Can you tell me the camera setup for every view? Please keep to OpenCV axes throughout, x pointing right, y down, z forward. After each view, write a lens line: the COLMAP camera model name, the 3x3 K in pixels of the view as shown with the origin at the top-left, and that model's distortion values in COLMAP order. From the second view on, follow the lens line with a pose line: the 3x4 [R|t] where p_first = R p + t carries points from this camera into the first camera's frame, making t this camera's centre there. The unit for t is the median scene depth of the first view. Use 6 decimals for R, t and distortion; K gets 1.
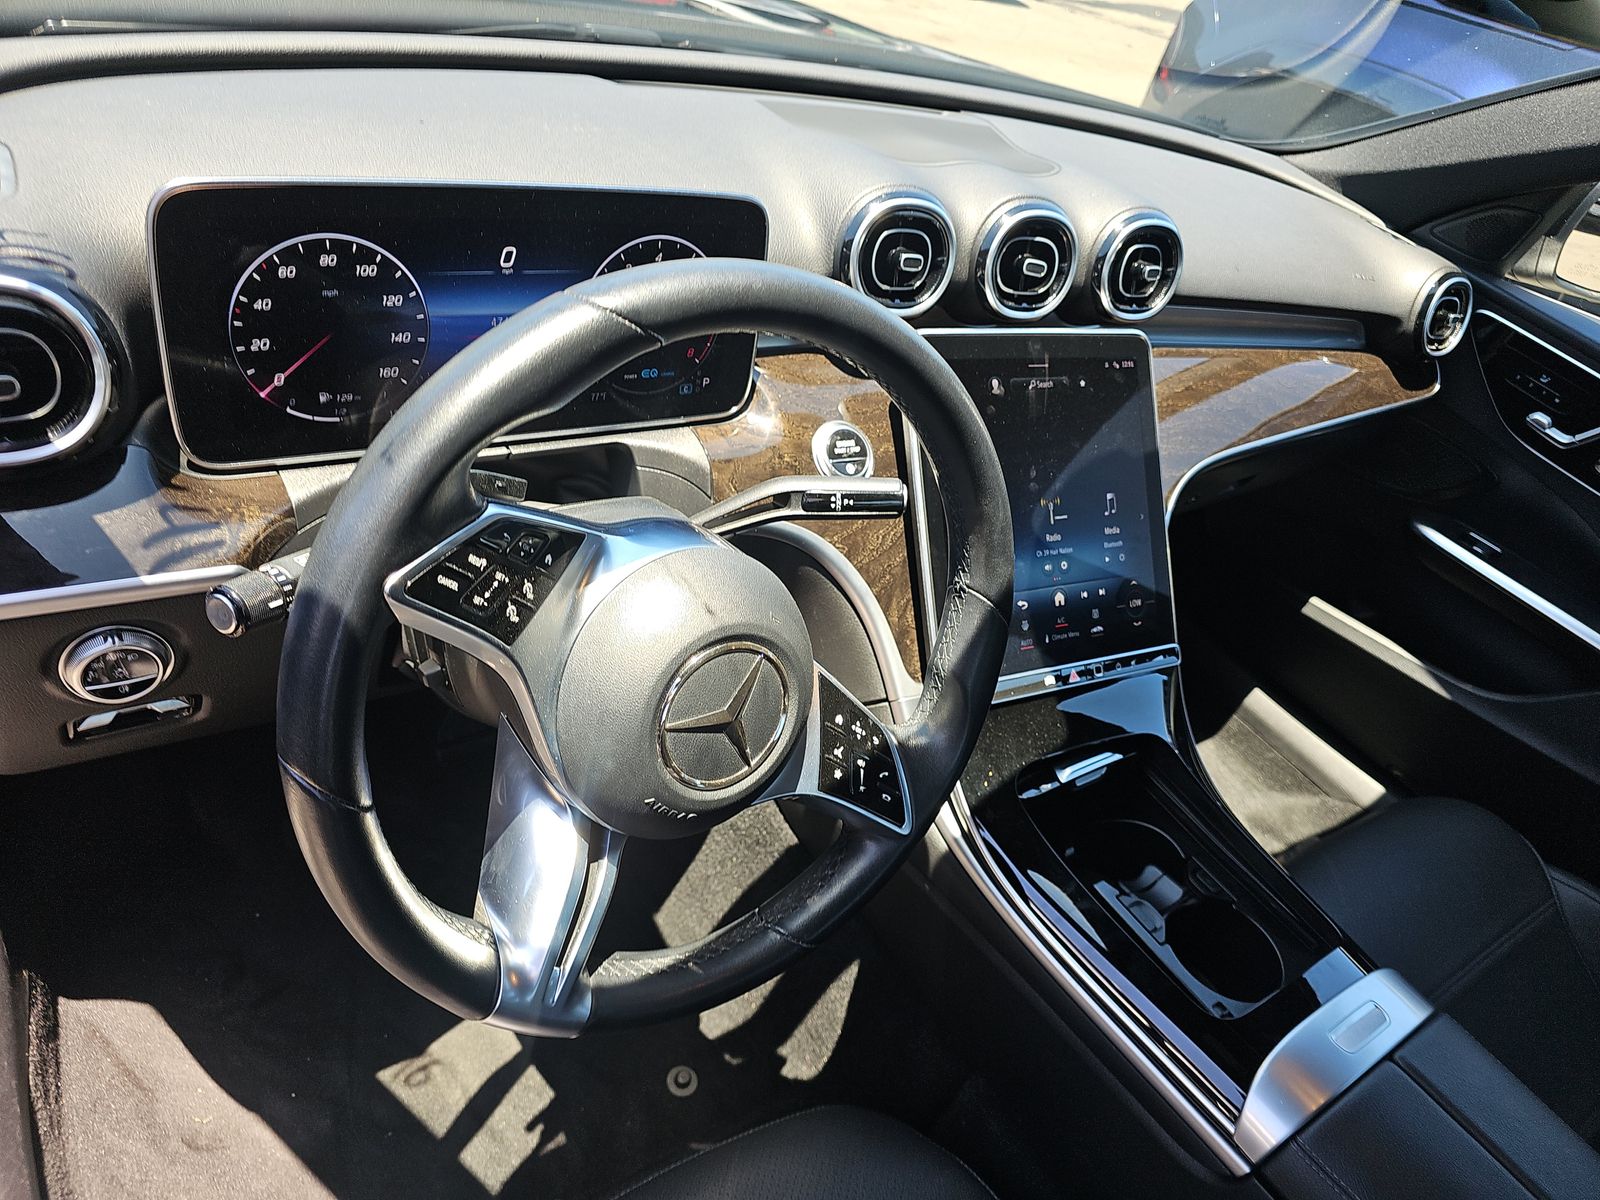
lens RADIAL K [[1077.7, 0, 783.6], [0, 1077.7, 627.2], [0, 0, 1]] dist [0.016911, -0.034141]
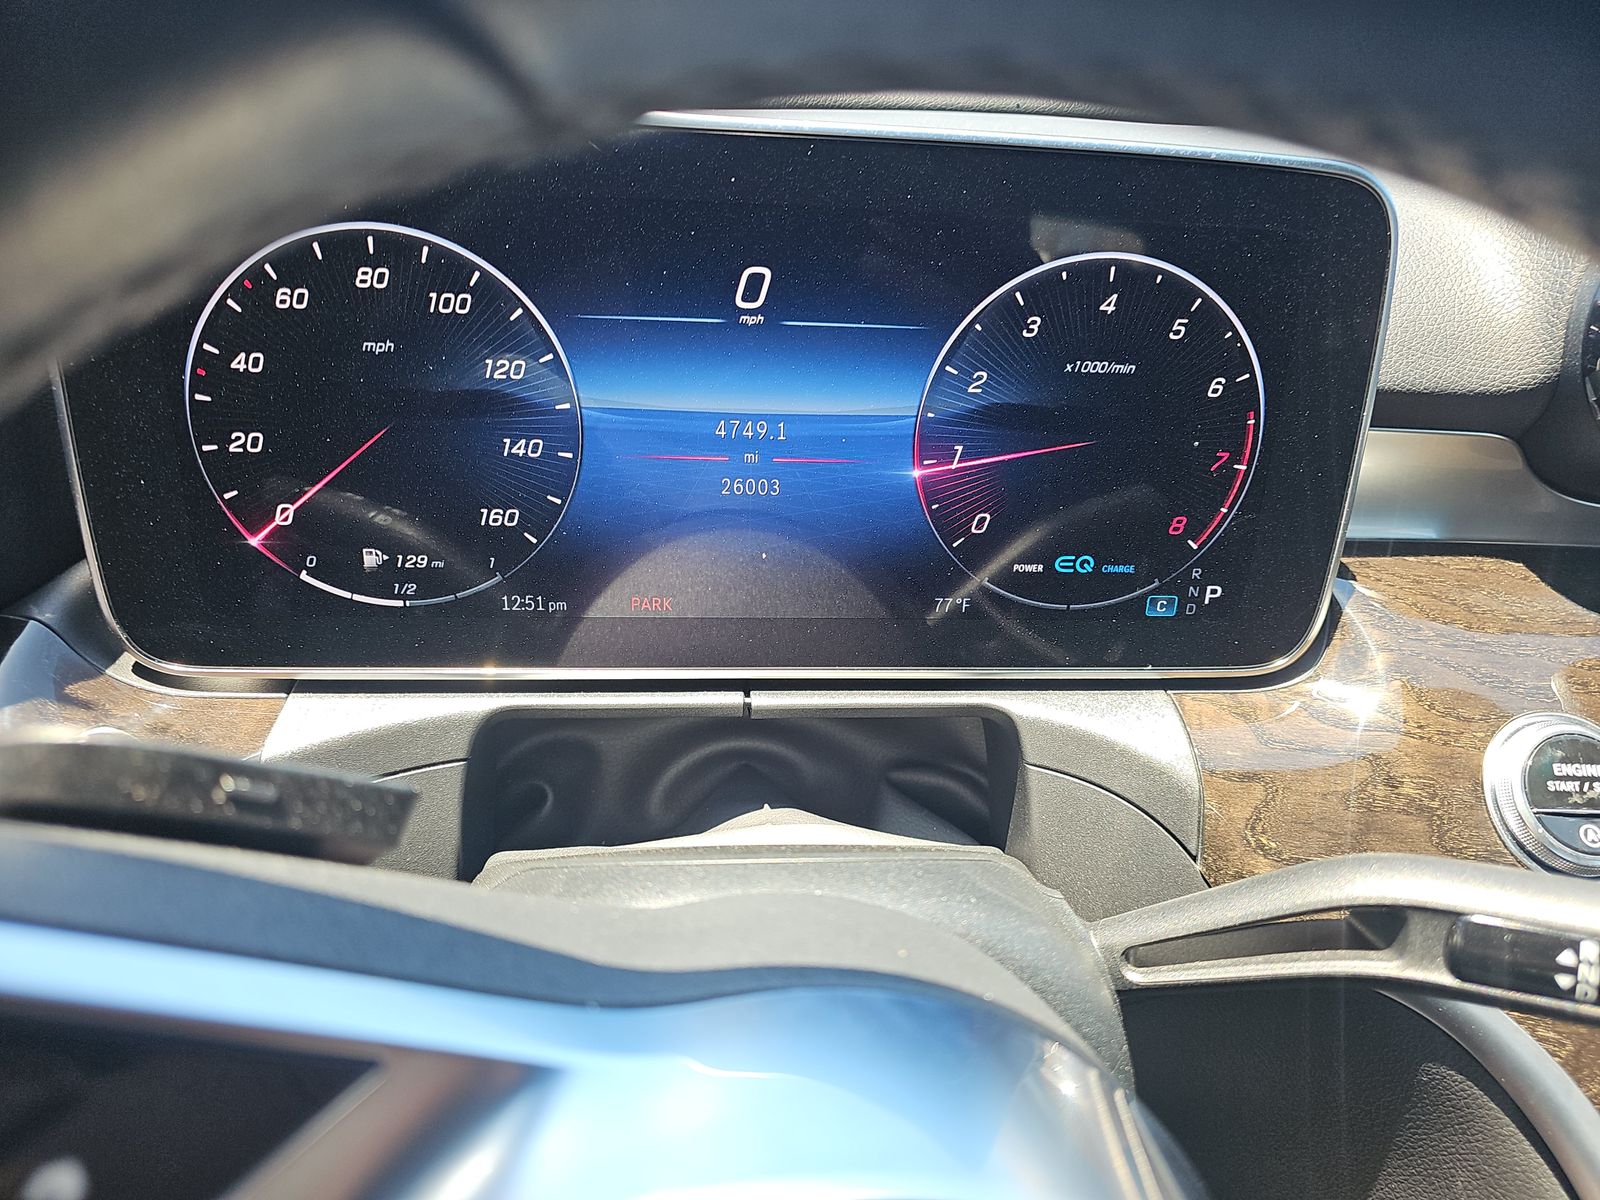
lens RADIAL K [[1095.5, 0, 828.2], [0, 1095.5, 619.5], [0, 0, 1]] dist [0.010070, -0.014022]
pose [[0.876483, 0.061701, -0.477462, 0.005743], [-0.179347, 0.962214, -0.204885, -0.109392], [0.446779, 0.265210, 0.854431, 0.615846]]
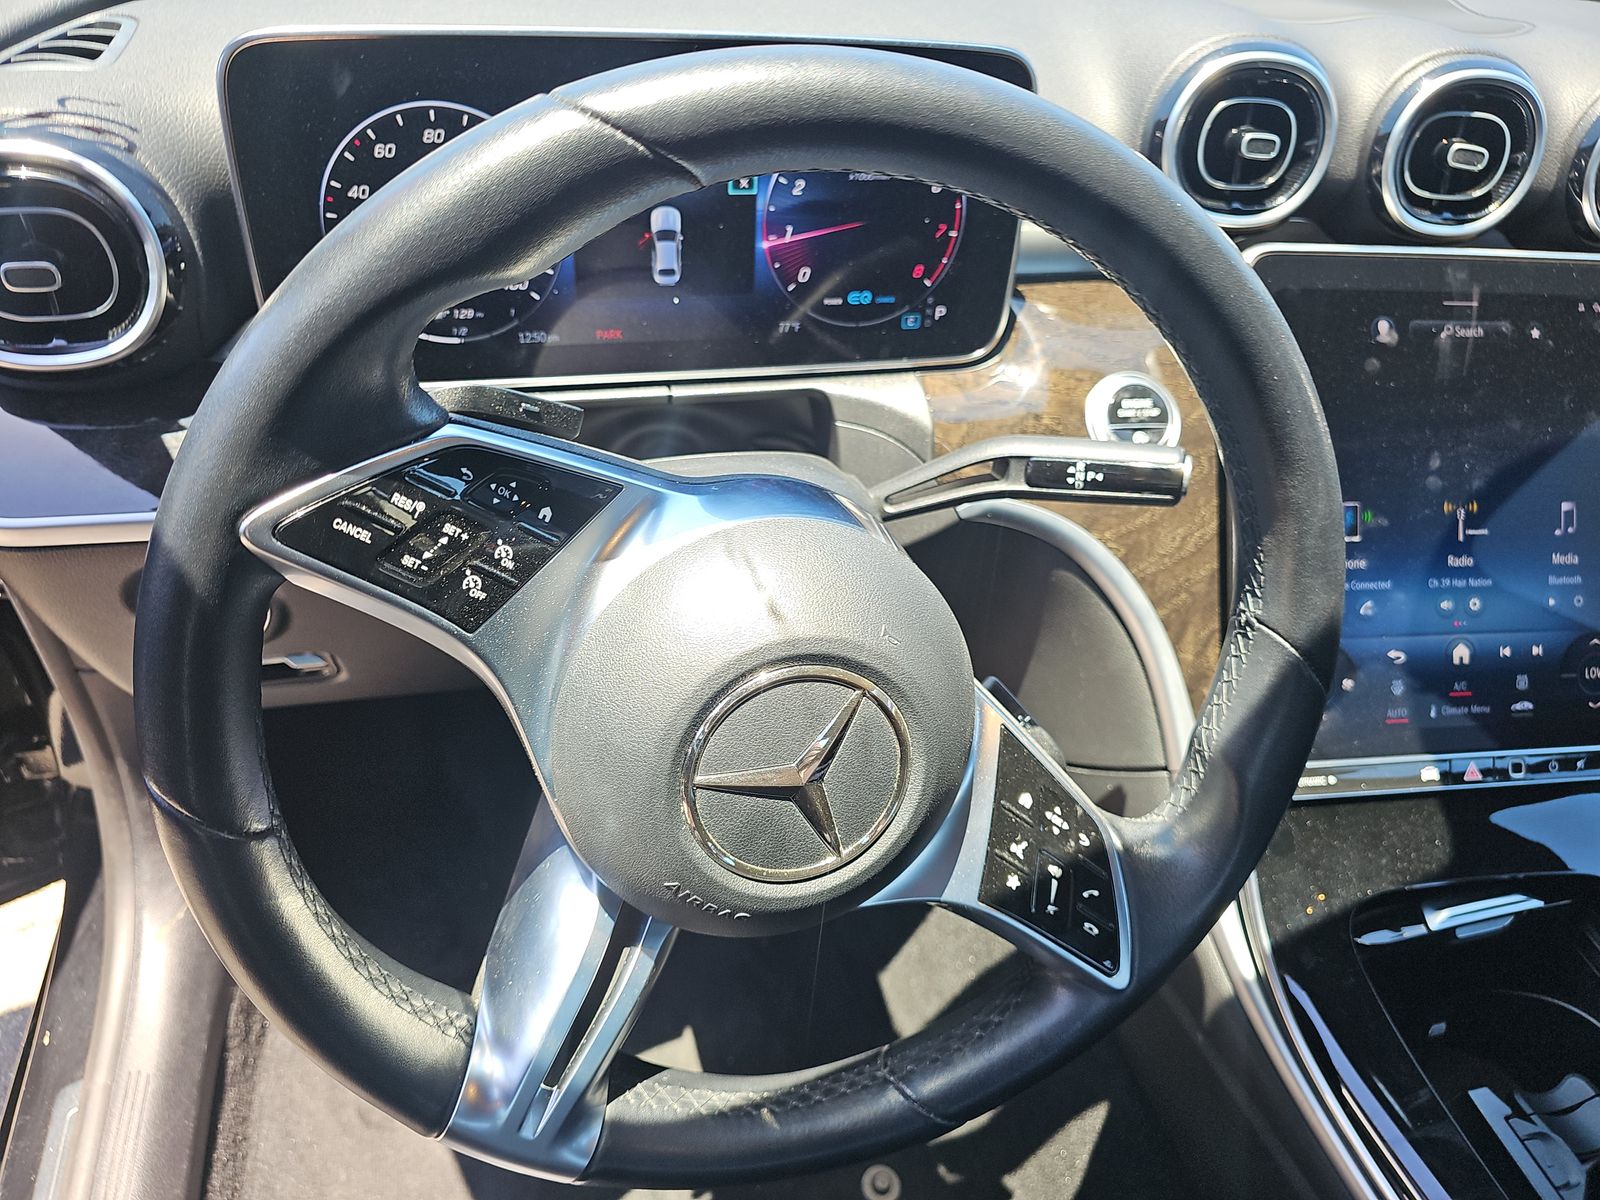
lens RADIAL K [[1077.7, 0, 786.0], [0, 1077.7, 617.2], [0, 0, 1]] dist [0.016911, -0.034141]
pose [[0.933525, 0.100669, -0.344089, 0.120358], [-0.104161, 0.994525, 0.008371, -0.013969], [0.343048, 0.028026, 0.938900, 0.297508]]
